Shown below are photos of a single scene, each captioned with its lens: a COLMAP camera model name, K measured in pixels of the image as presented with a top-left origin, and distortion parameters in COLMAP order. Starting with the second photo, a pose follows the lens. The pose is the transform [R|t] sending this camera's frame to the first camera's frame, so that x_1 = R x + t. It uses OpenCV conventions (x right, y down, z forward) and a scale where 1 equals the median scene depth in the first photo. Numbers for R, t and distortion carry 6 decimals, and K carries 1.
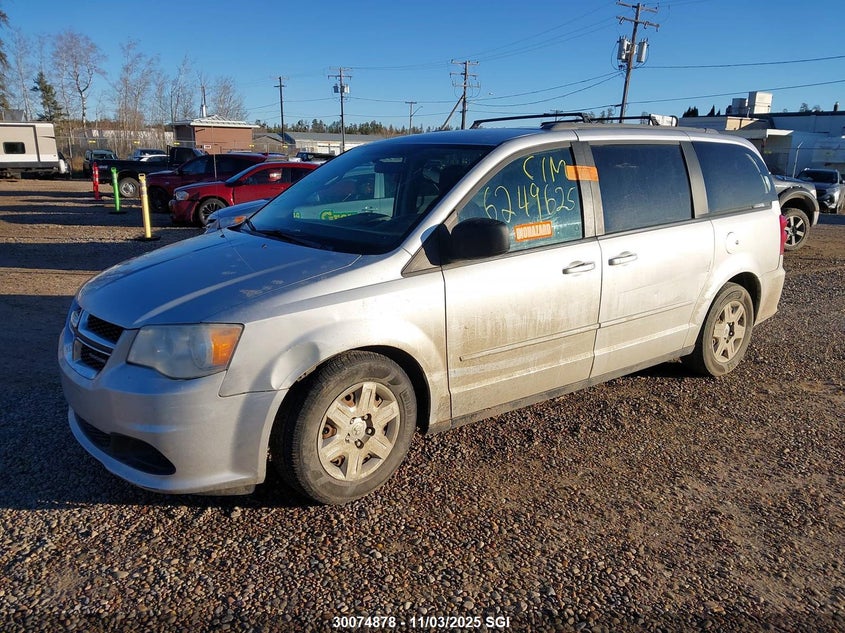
lens RADIAL K [[665.7, 0, 422.5], [0, 665.7, 316.5], [0, 0, 1]] dist [0.005953, -0.004309]
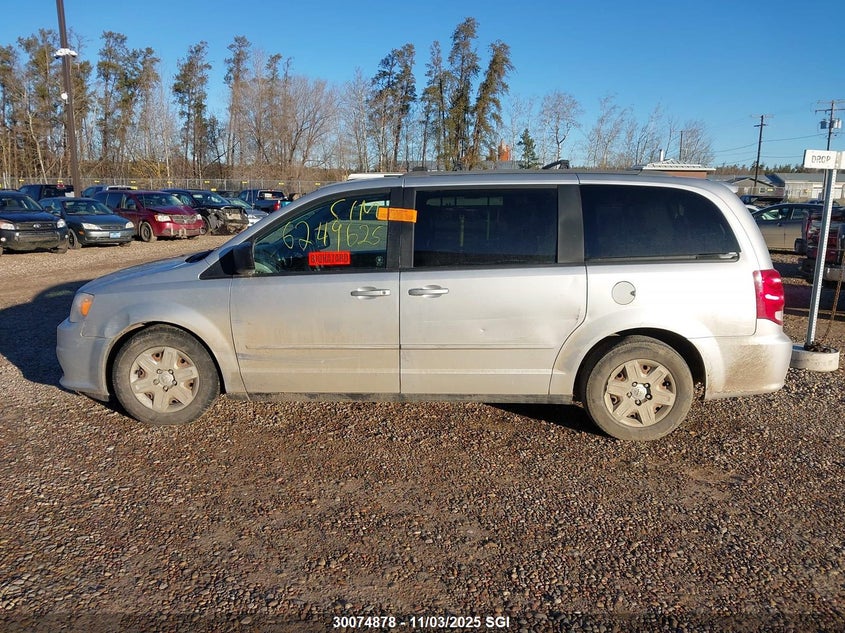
lens RADIAL K [[665.7, 0, 422.5], [0, 665.7, 316.5], [0, 0, 1]] dist [0.005953, -0.004309]
pose [[0.767337, 0.112313, -0.631331, 0.788991], [-0.151307, 0.988454, -0.008057, -0.027198], [0.623137, 0.101707, 0.775471, 0.110744]]
